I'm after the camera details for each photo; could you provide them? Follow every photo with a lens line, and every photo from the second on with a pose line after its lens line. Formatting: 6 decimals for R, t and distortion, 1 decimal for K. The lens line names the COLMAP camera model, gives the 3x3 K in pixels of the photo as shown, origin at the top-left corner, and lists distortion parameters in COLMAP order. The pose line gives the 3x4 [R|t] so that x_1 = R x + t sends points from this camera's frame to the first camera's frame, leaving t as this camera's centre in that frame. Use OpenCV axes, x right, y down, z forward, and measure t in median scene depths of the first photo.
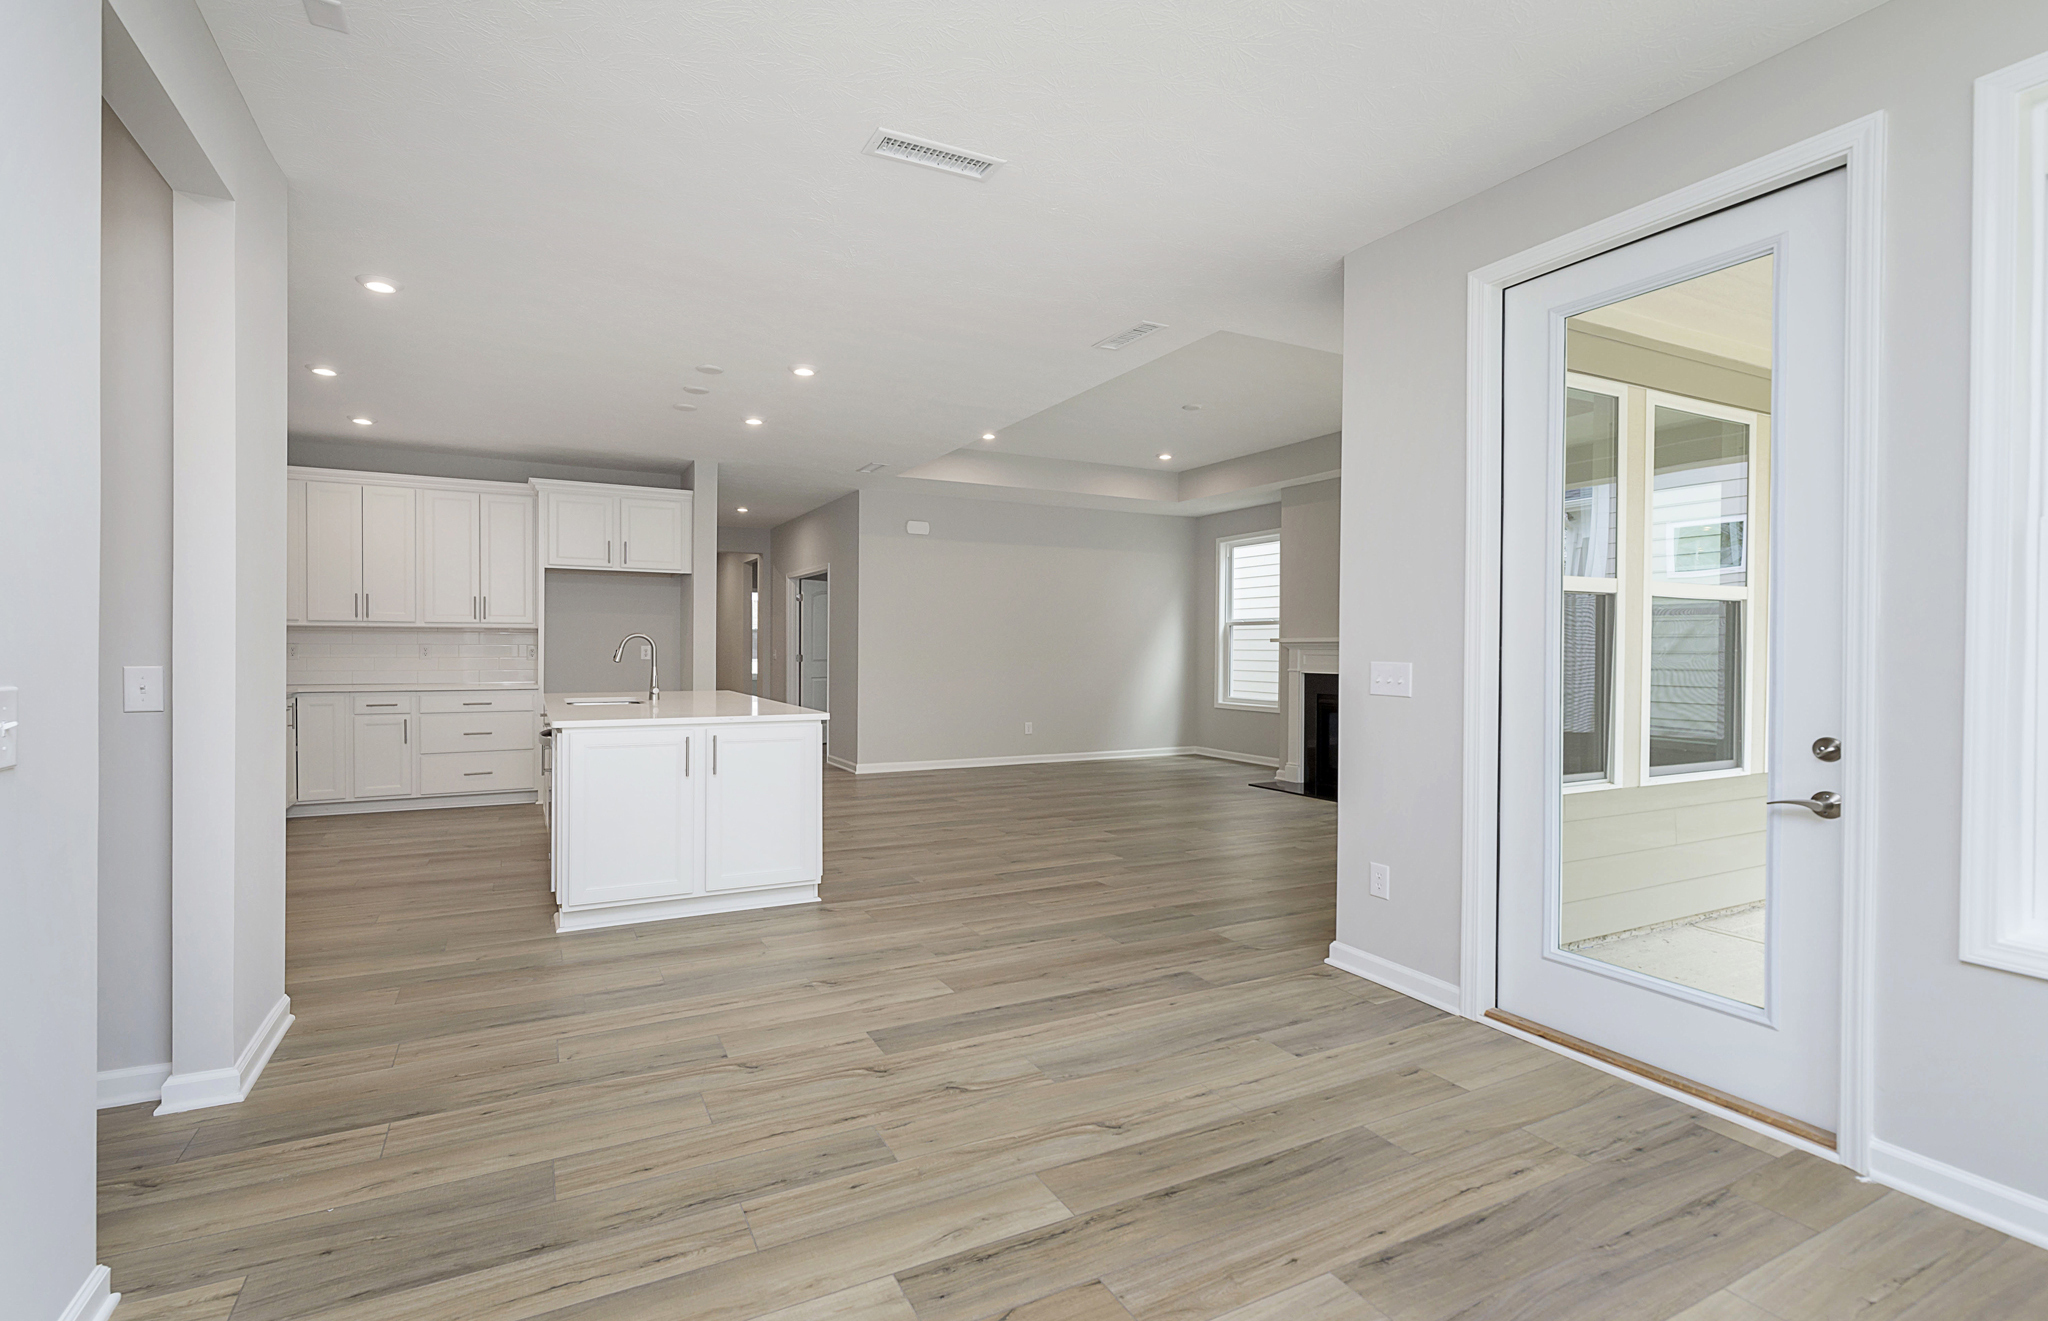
lens RADIAL K [[910.7, 0, 1018.5], [0, 910.7, 646.4], [0, 0, 1]] dist [0.005879, -0.002502]
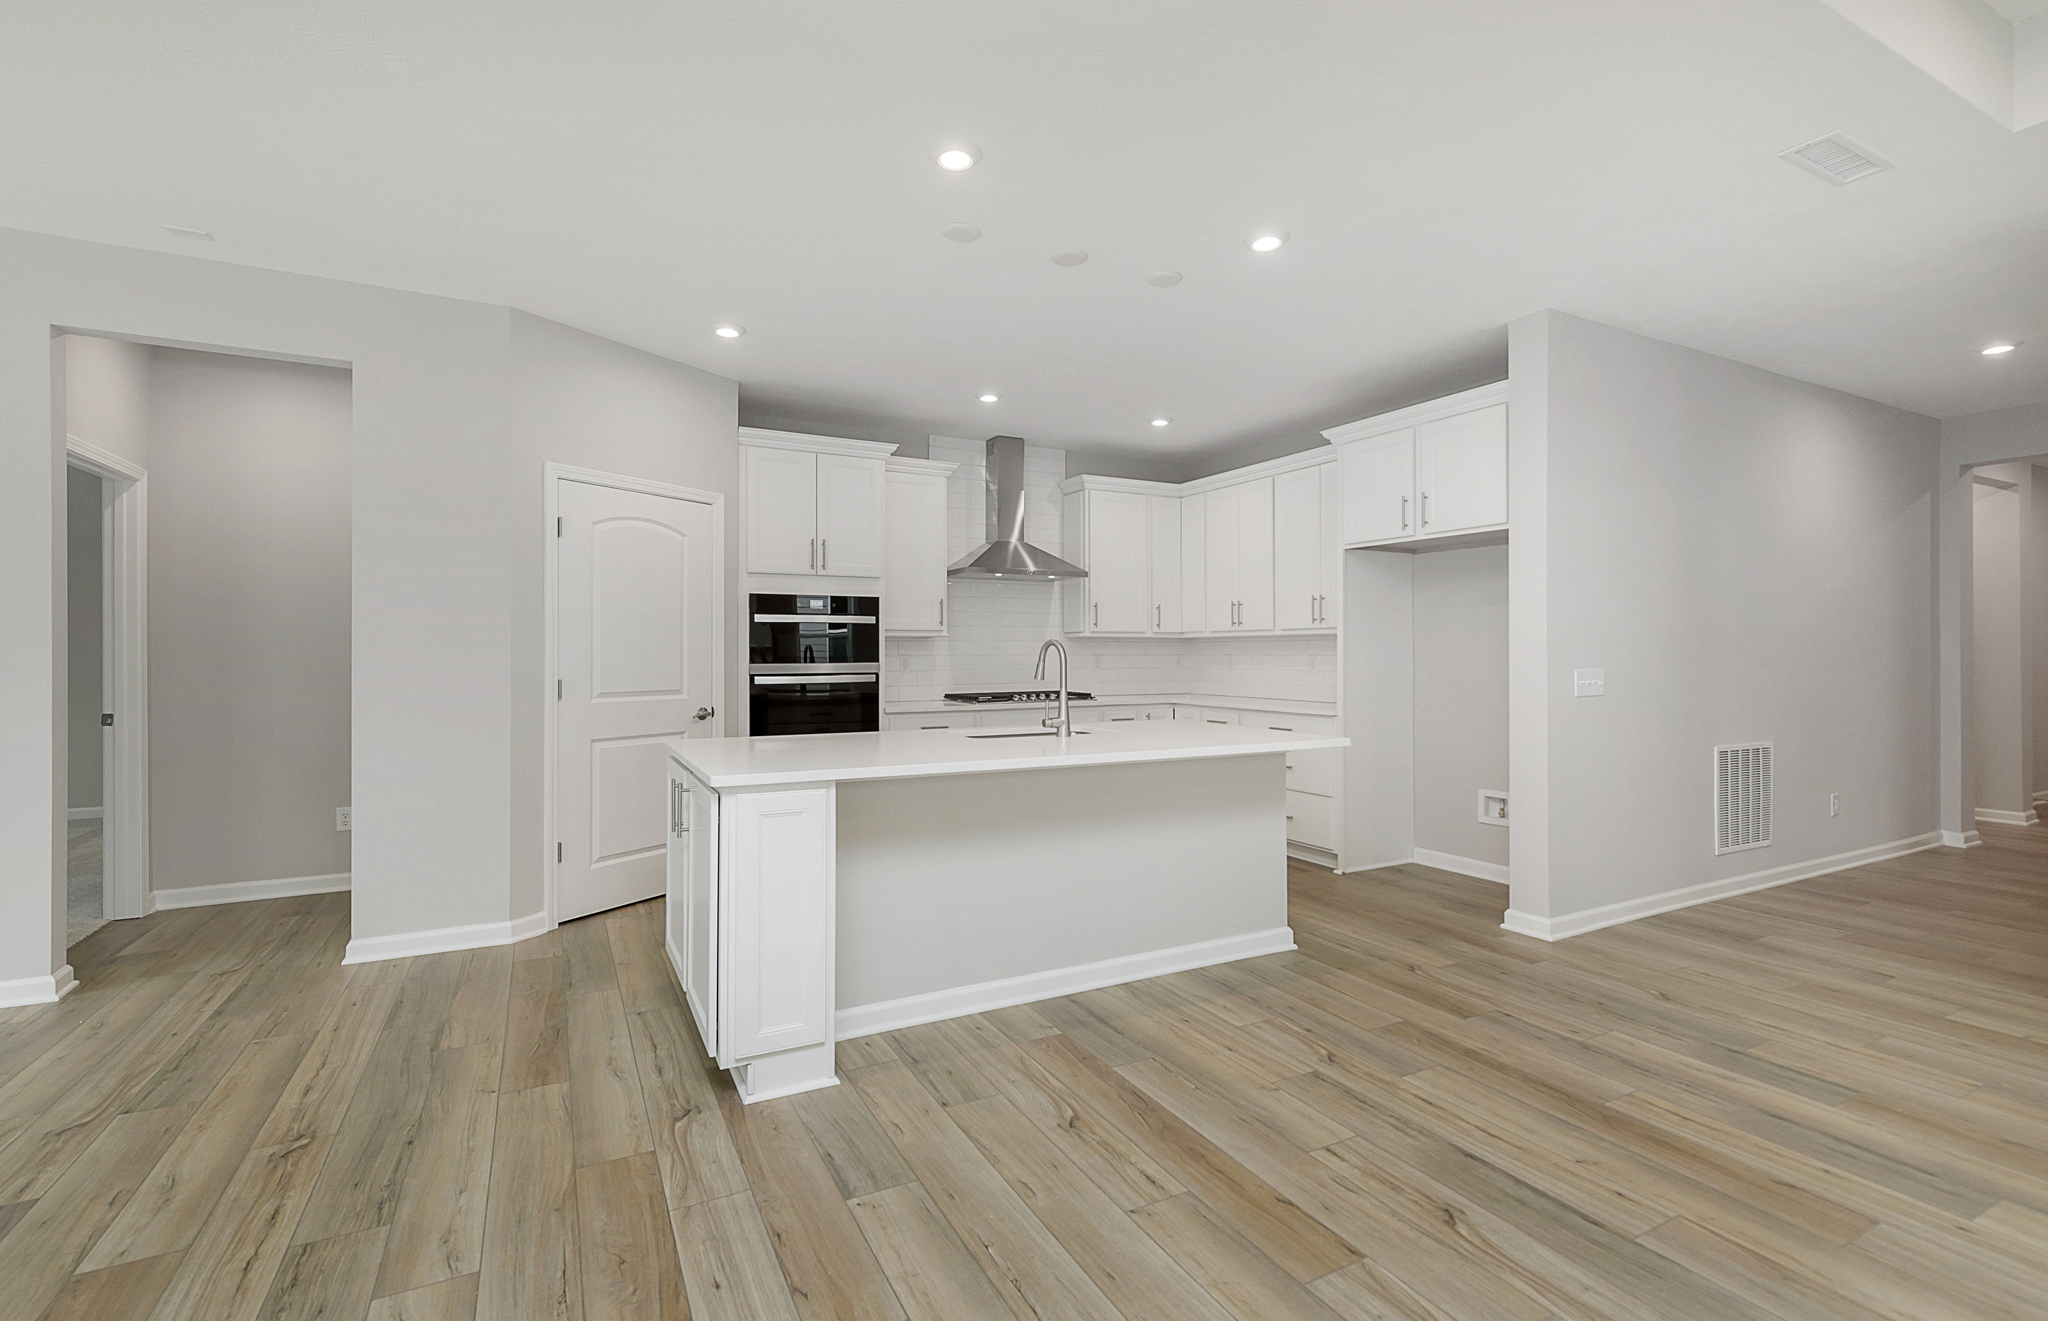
lens RADIAL K [[910.7, 0, 1027.8], [0, 910.7, 657.0], [0, 0, 1]] dist [0.005879, -0.002502]
pose [[-0.018166, 0.001988, -0.999833, 0.262112], [0.005816, 0.999981, 0.001883, -0.003820], [0.999818, -0.005781, -0.018177, 0.862099]]
